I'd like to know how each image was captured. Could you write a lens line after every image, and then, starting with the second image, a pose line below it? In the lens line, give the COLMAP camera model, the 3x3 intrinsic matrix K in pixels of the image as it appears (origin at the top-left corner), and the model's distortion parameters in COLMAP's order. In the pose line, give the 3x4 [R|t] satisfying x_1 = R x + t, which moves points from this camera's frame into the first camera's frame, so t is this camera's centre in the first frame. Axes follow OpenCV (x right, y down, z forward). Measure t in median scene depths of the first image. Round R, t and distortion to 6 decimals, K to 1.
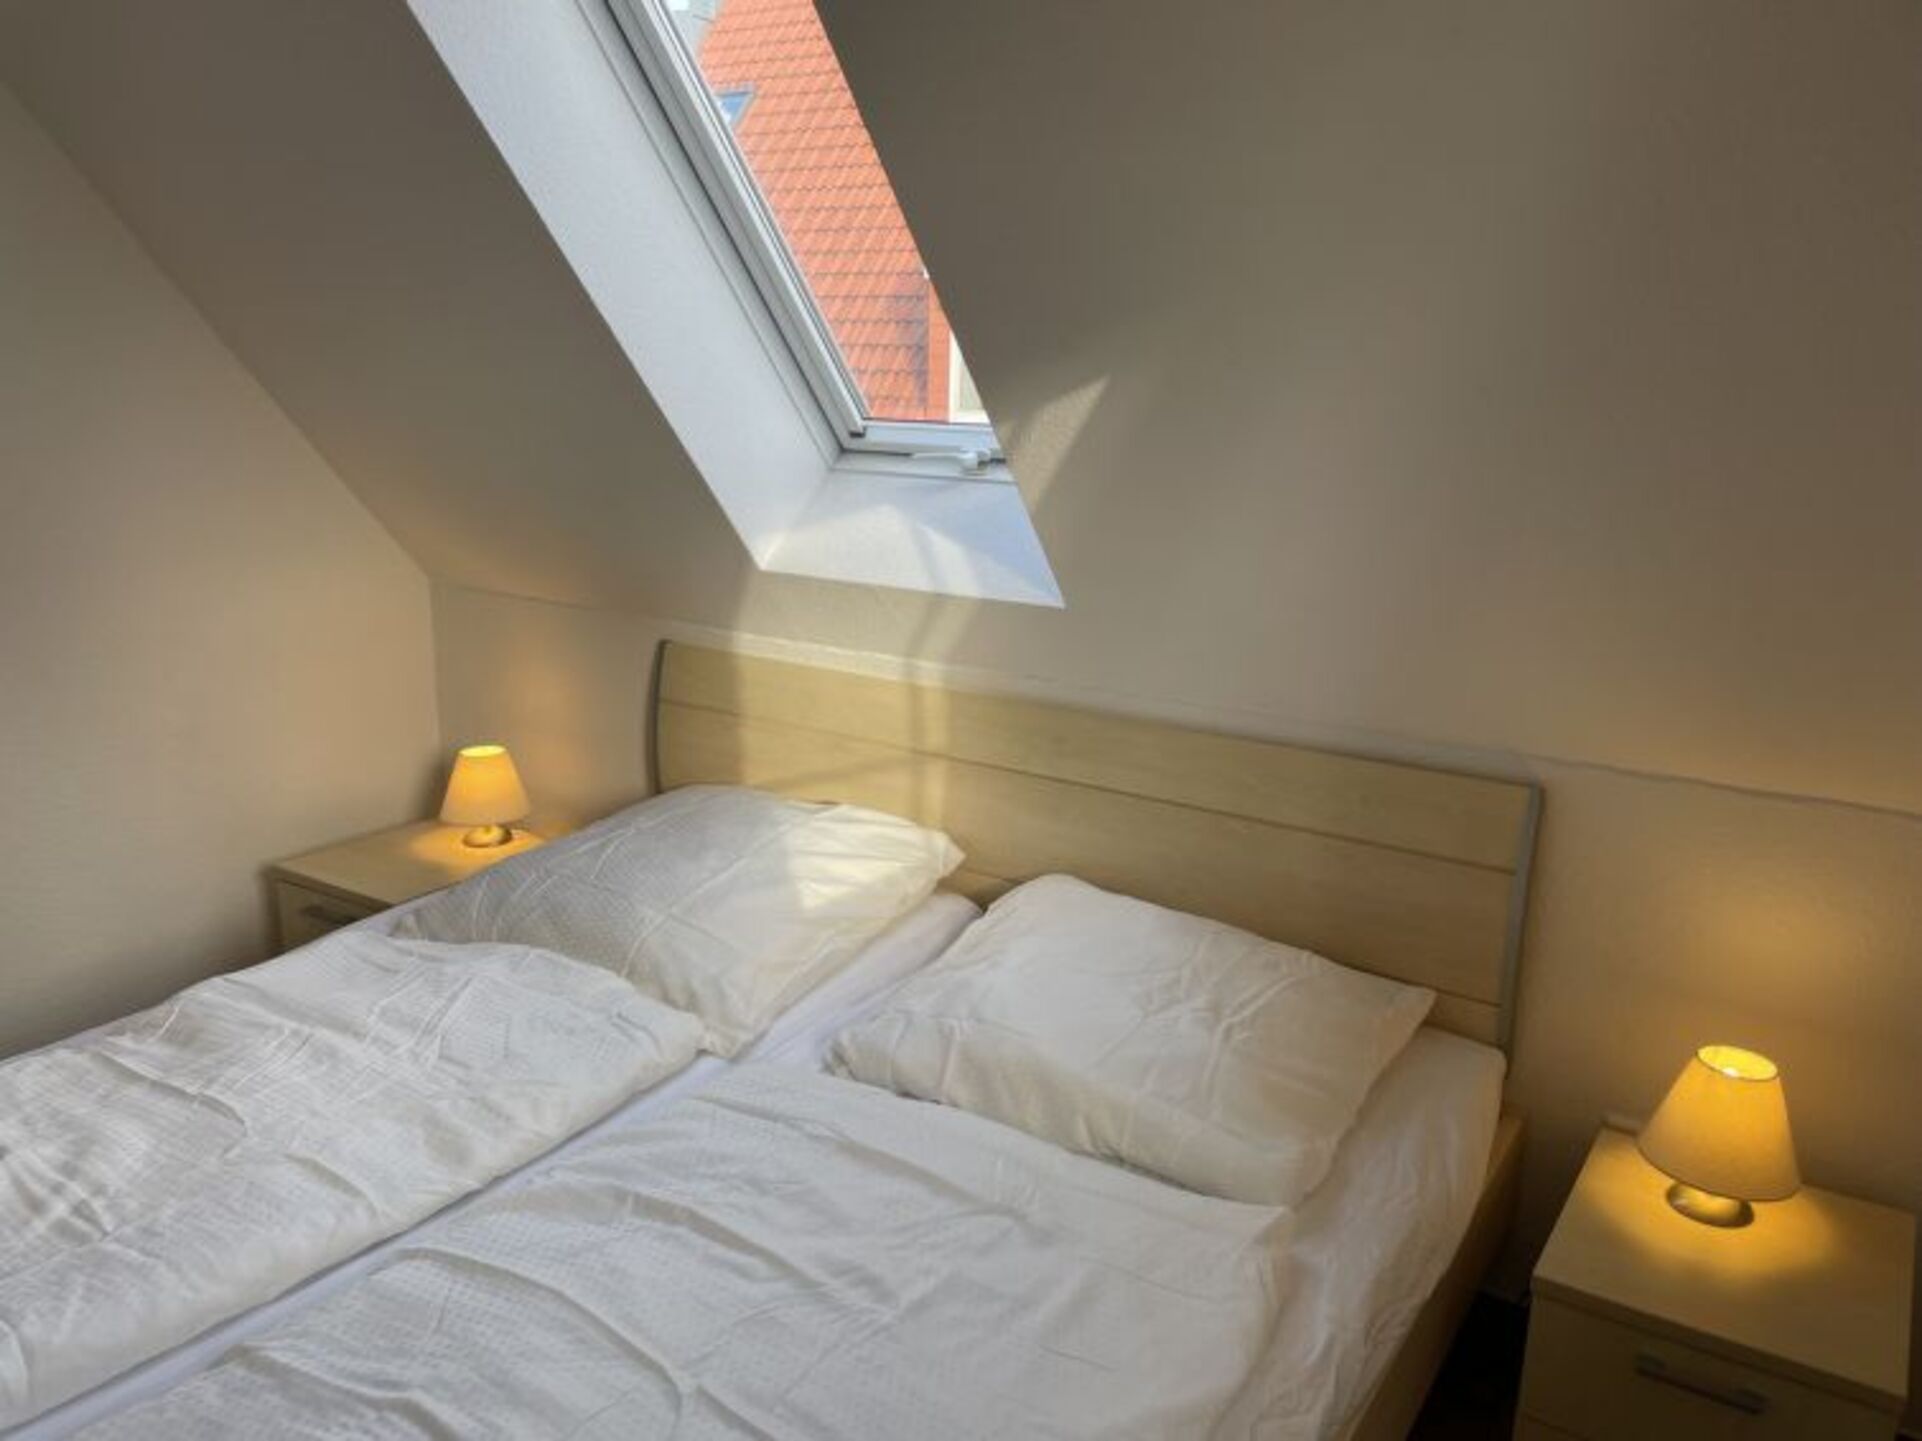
lens RADIAL K [[1476.7, 0, 961.0], [0, 1476.7, 720.5], [0, 0, 1]] dist [0.008125, -0.003081]
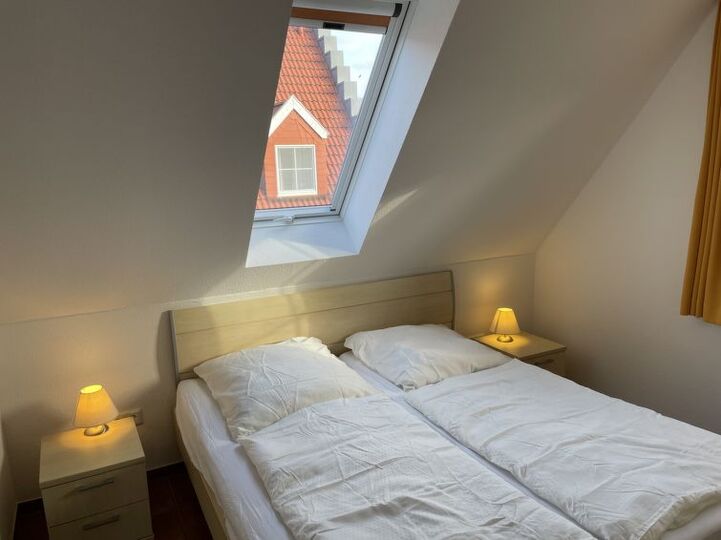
lens RADIAL K [[557.3, 0, 360.5], [0, 557.3, 270.0], [0, 0, 1]] dist [0.072490, -0.000296]
pose [[0.474582, -0.206618, 0.855617, -1.053789], [0.245566, 0.964543, 0.096715, -0.166491], [-0.845263, 0.164211, 0.508493, 0.327327]]
